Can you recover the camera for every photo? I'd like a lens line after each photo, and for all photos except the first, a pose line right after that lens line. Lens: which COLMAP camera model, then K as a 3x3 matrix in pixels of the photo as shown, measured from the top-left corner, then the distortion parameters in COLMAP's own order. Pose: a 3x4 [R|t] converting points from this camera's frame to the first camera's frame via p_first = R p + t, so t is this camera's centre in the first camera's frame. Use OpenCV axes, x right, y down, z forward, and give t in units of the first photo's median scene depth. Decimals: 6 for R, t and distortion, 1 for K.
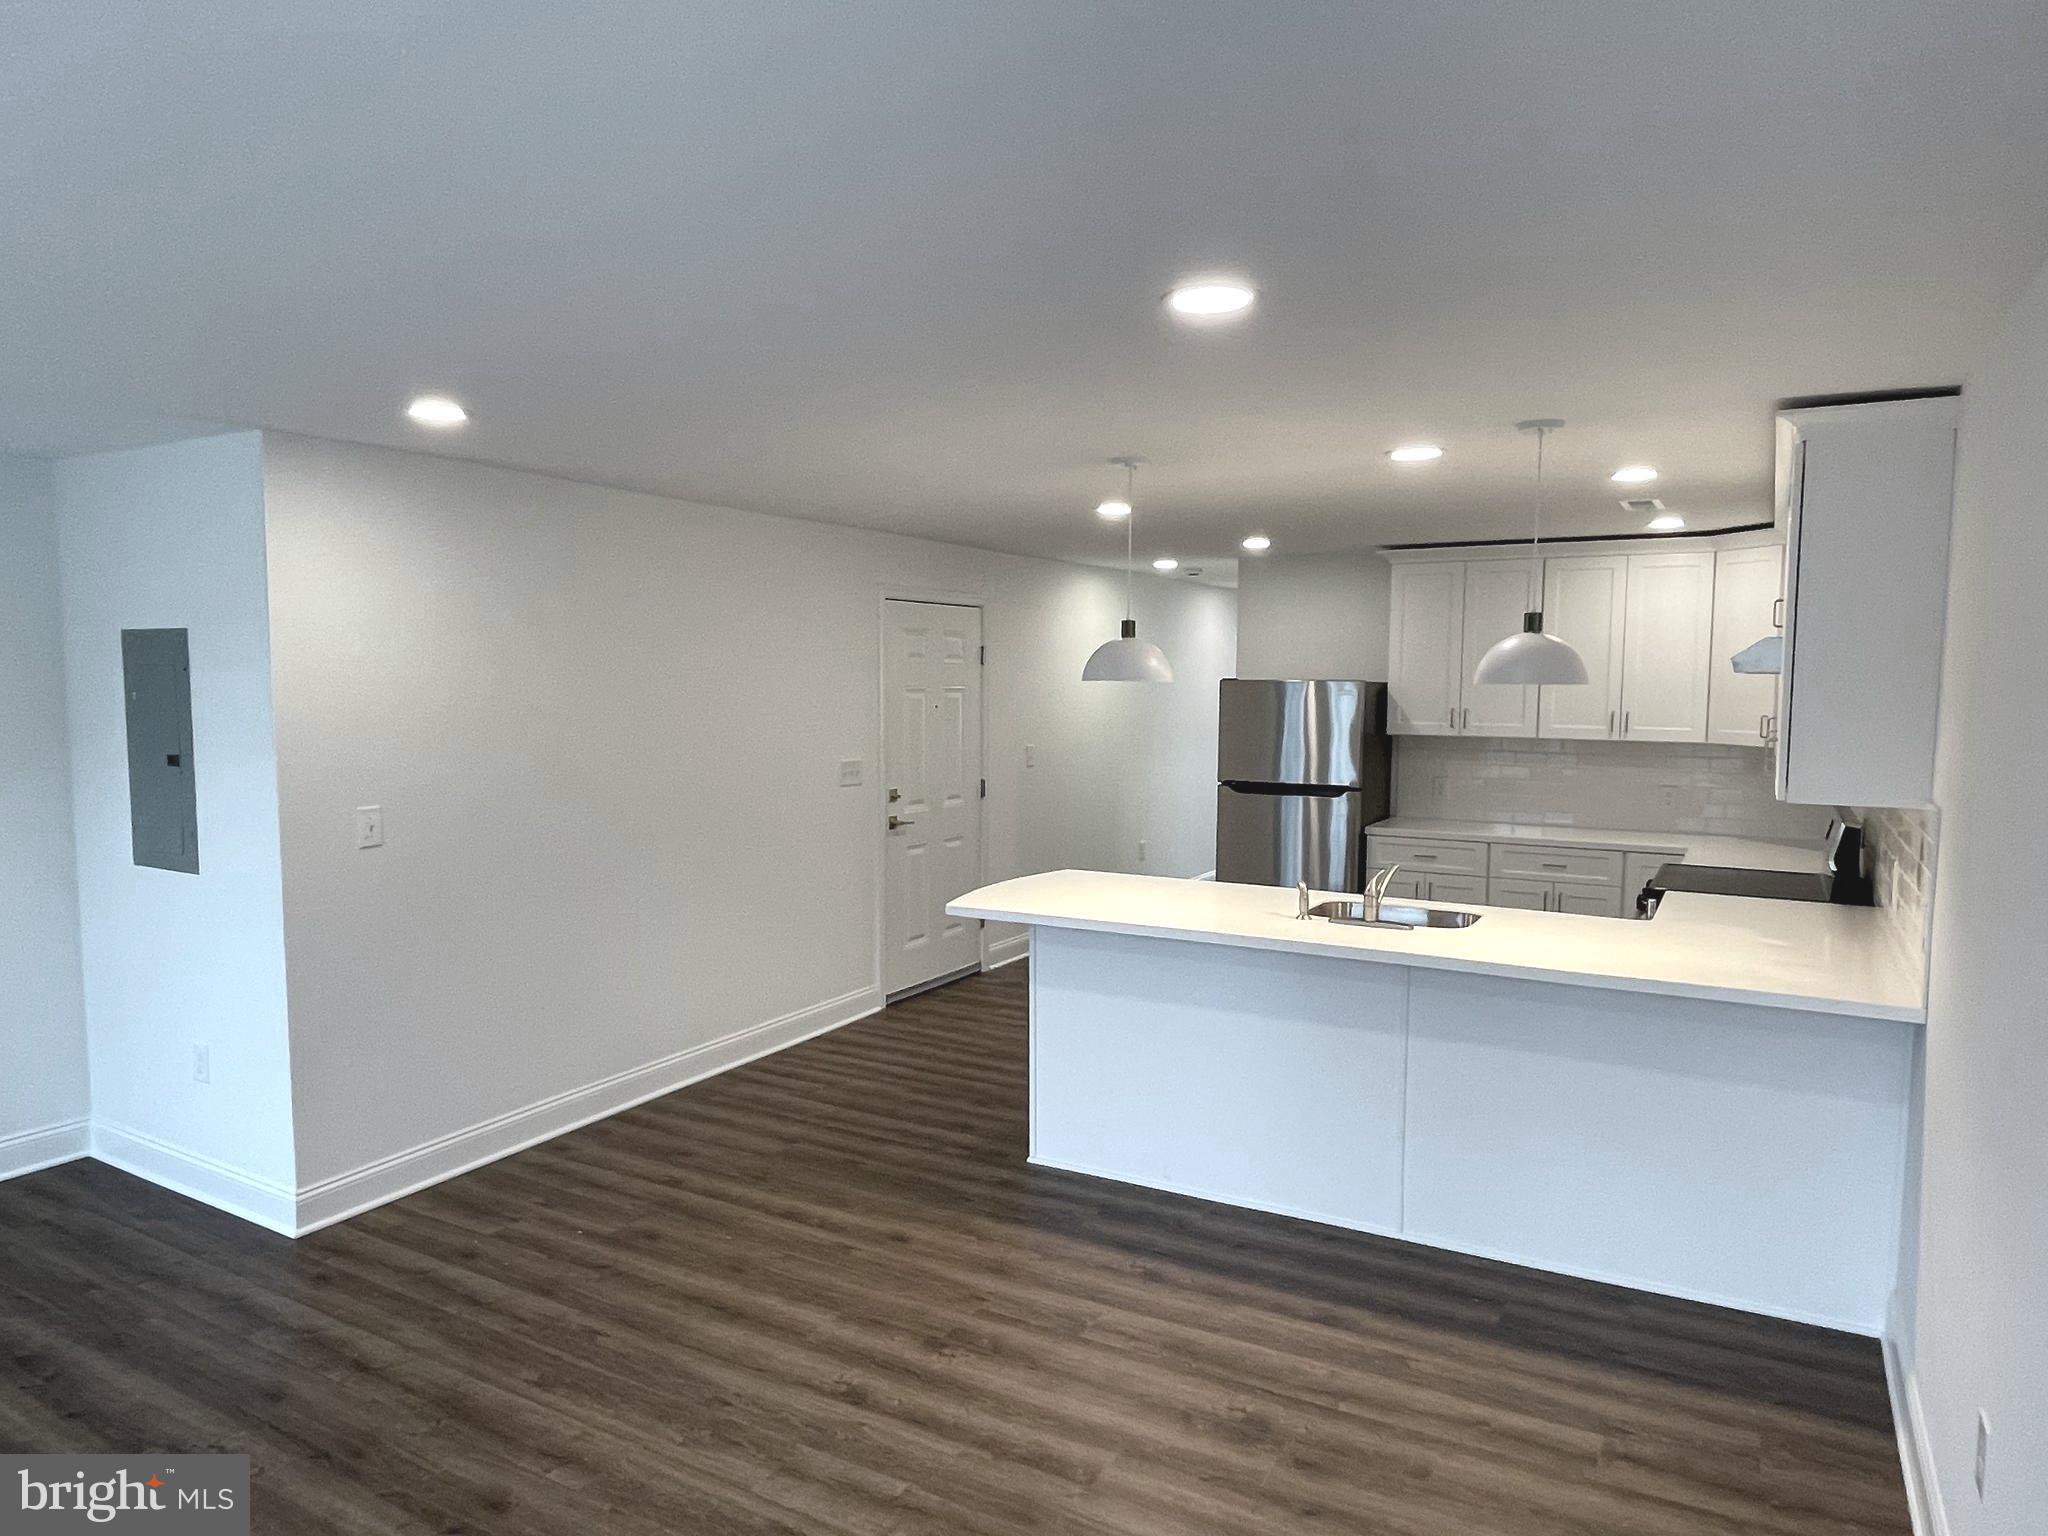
lens RADIAL K [[1307.3, 0, 1009.2], [0, 1307.3, 759.4], [0, 0, 1]] dist [0.012442, -0.016775]
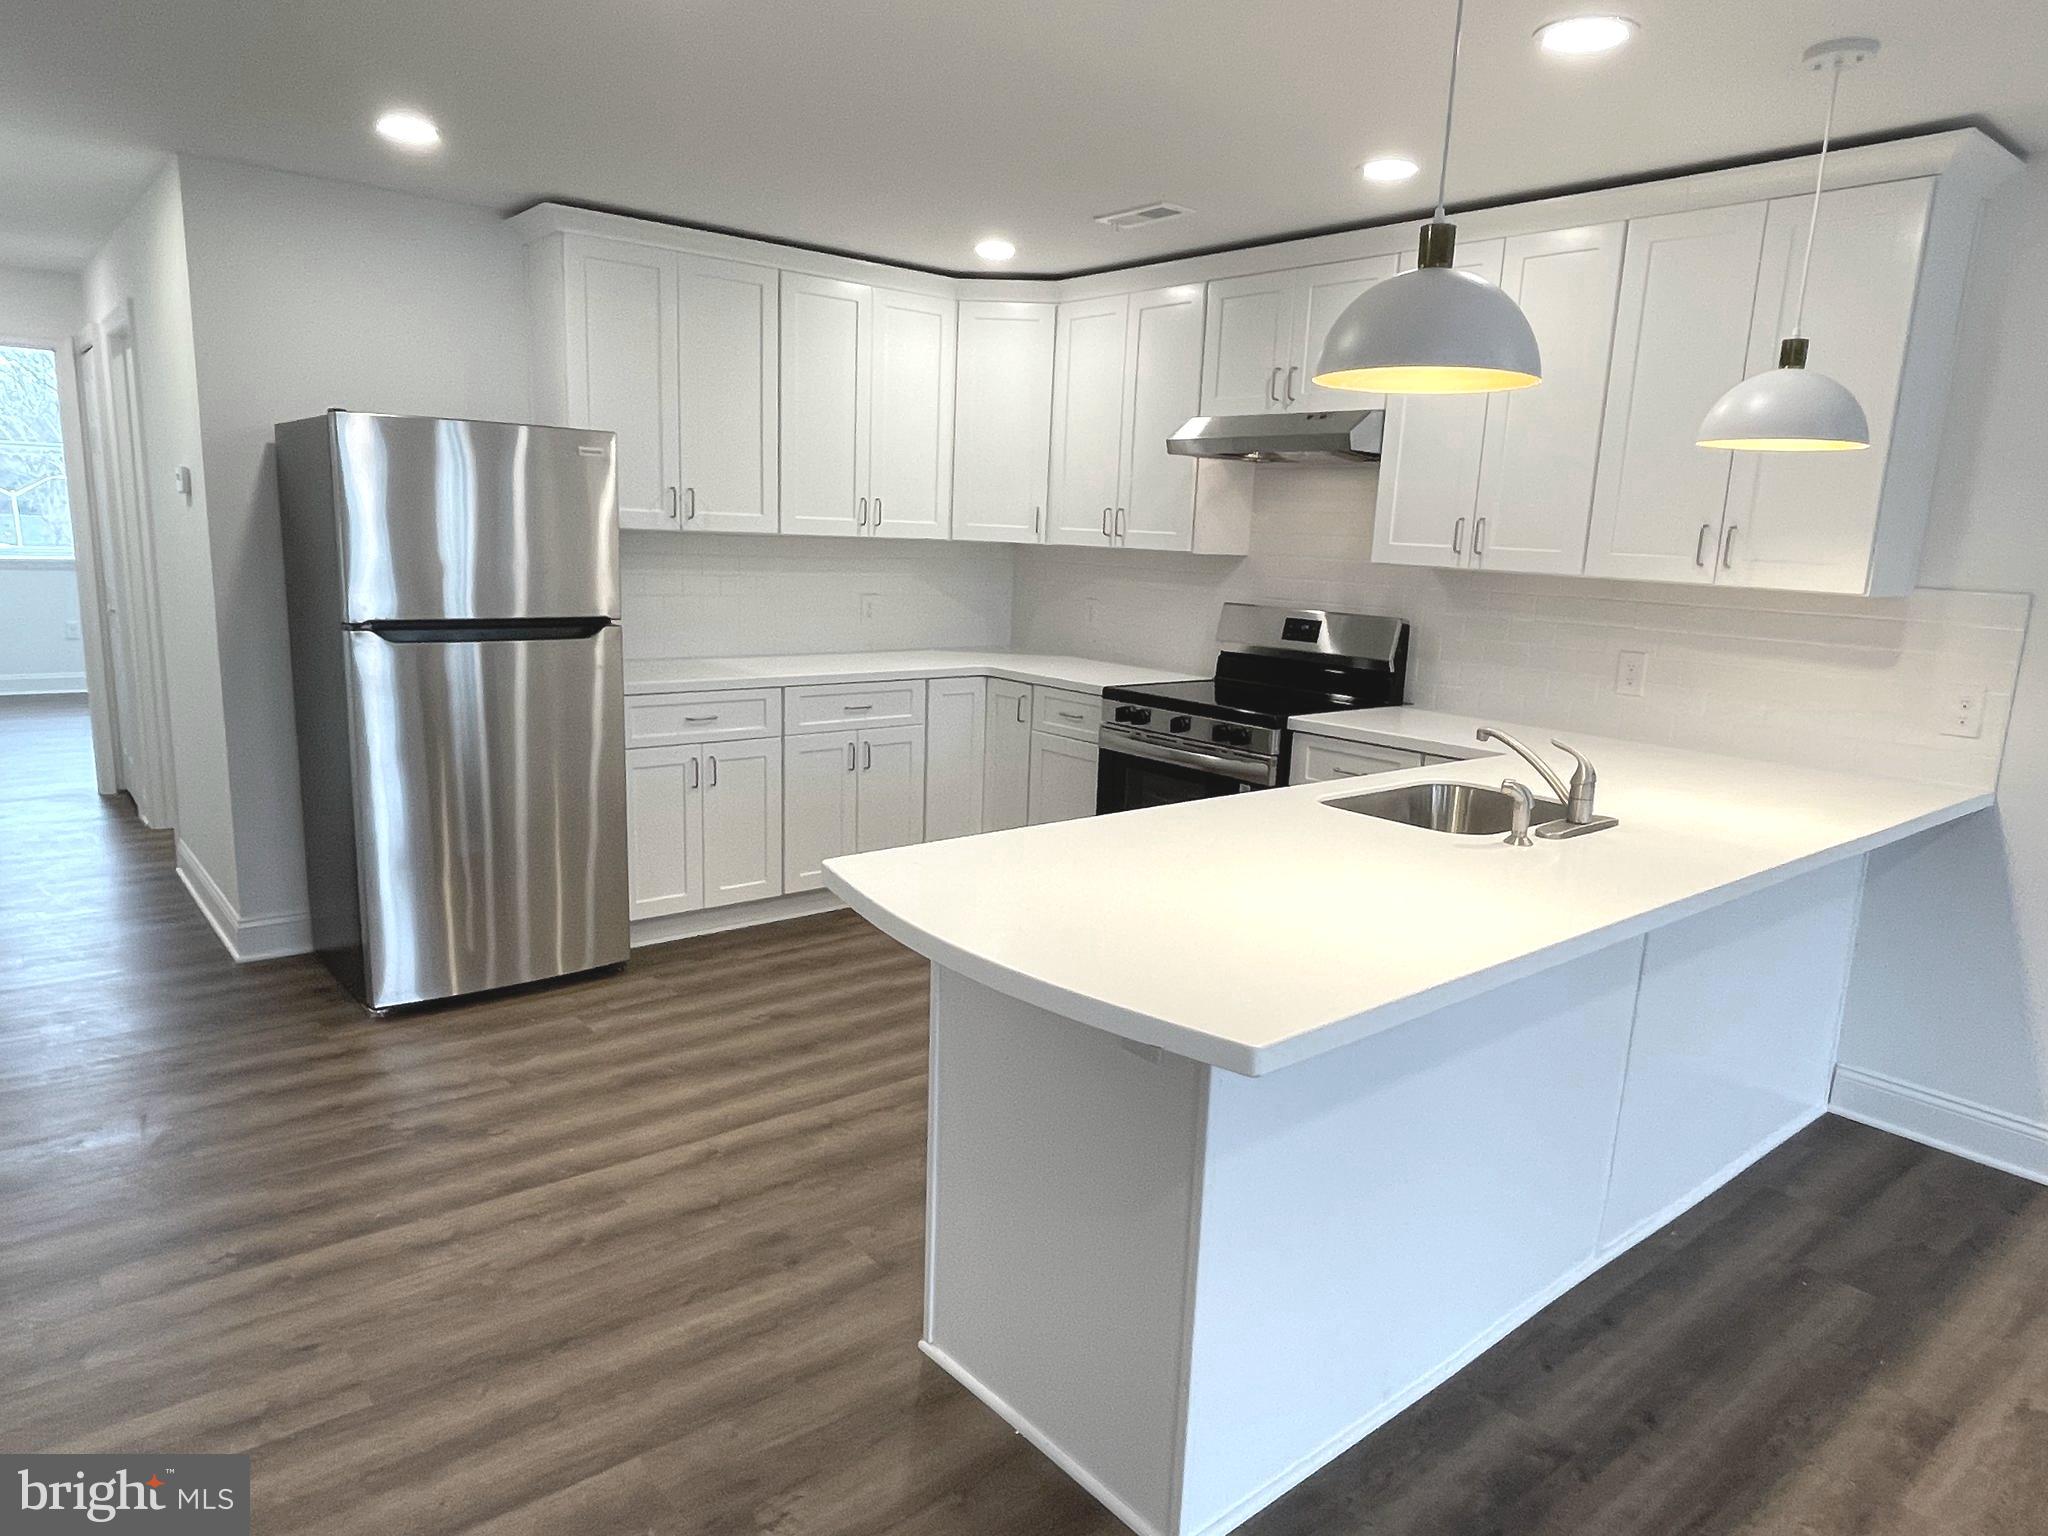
lens RADIAL K [[1307.3, 0, 1032.8], [0, 1307.3, 784.5], [0, 0, 1]] dist [0.012442, -0.016775]
pose [[0.343641, -0.173892, 0.922861, -0.425805], [0.019694, 0.983825, 0.178046, -0.011665], [-0.938894, -0.043009, 0.341508, 1.138681]]
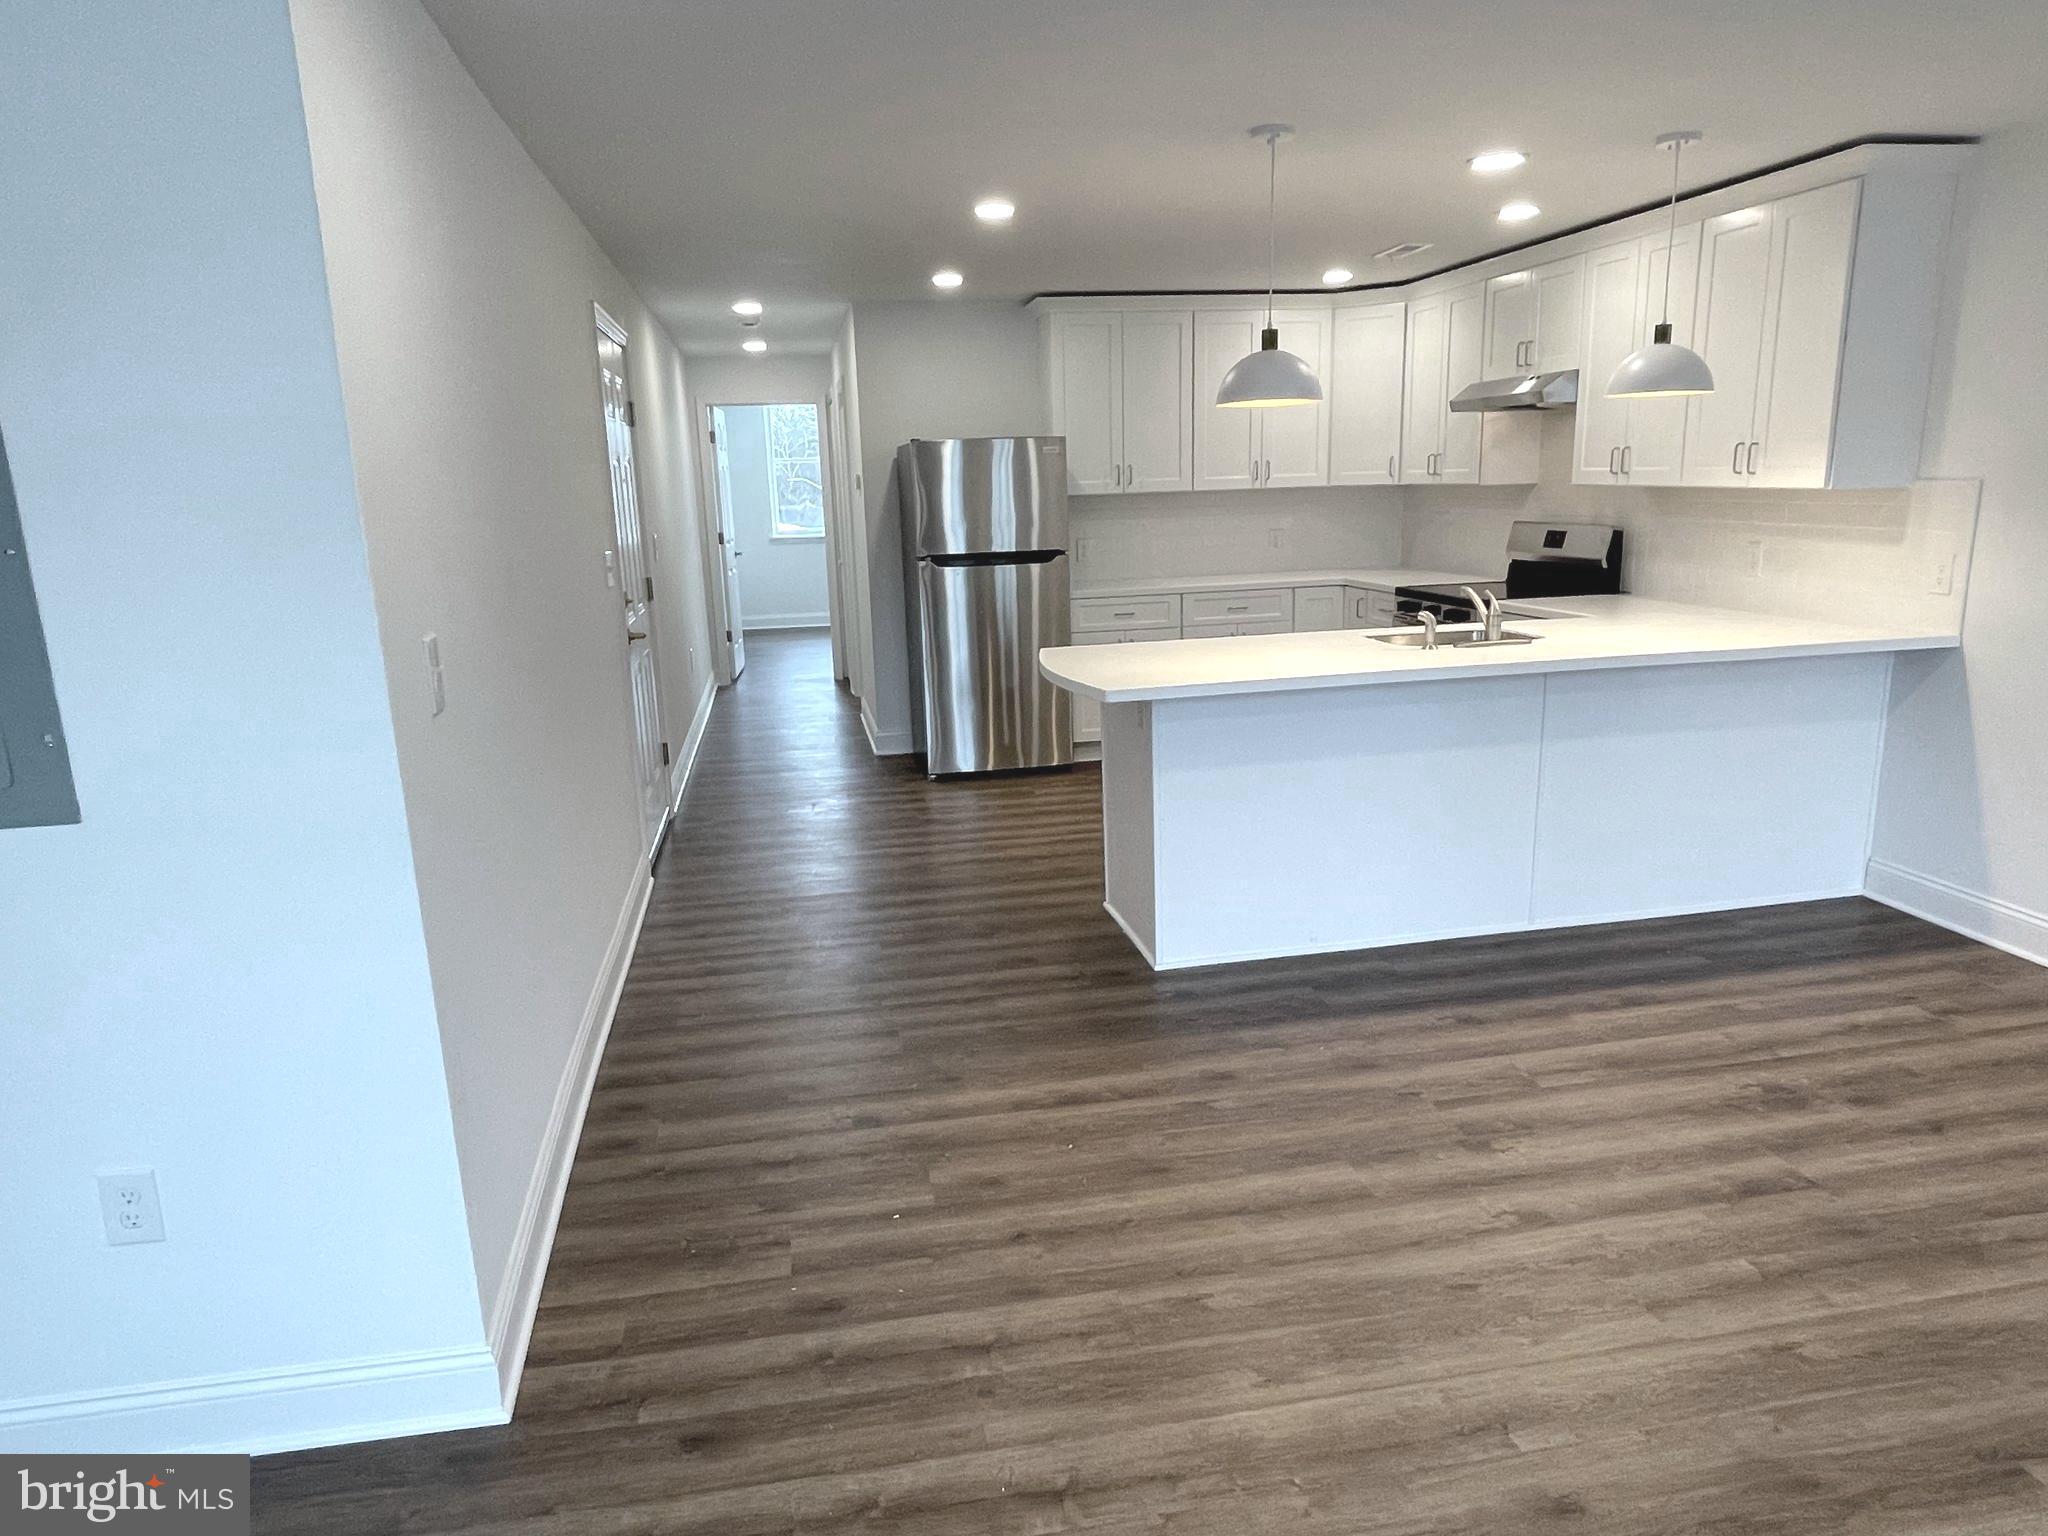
lens RADIAL K [[1307.3, 0, 1023.7], [0, 1307.3, 781.3], [0, 0, 1]] dist [0.012442, -0.016775]
pose [[0.757939, -0.176077, 0.628113, -0.733326], [0.074911, 0.980006, 0.184327, 0.015883], [-0.648010, -0.092655, 0.755975, 0.501908]]
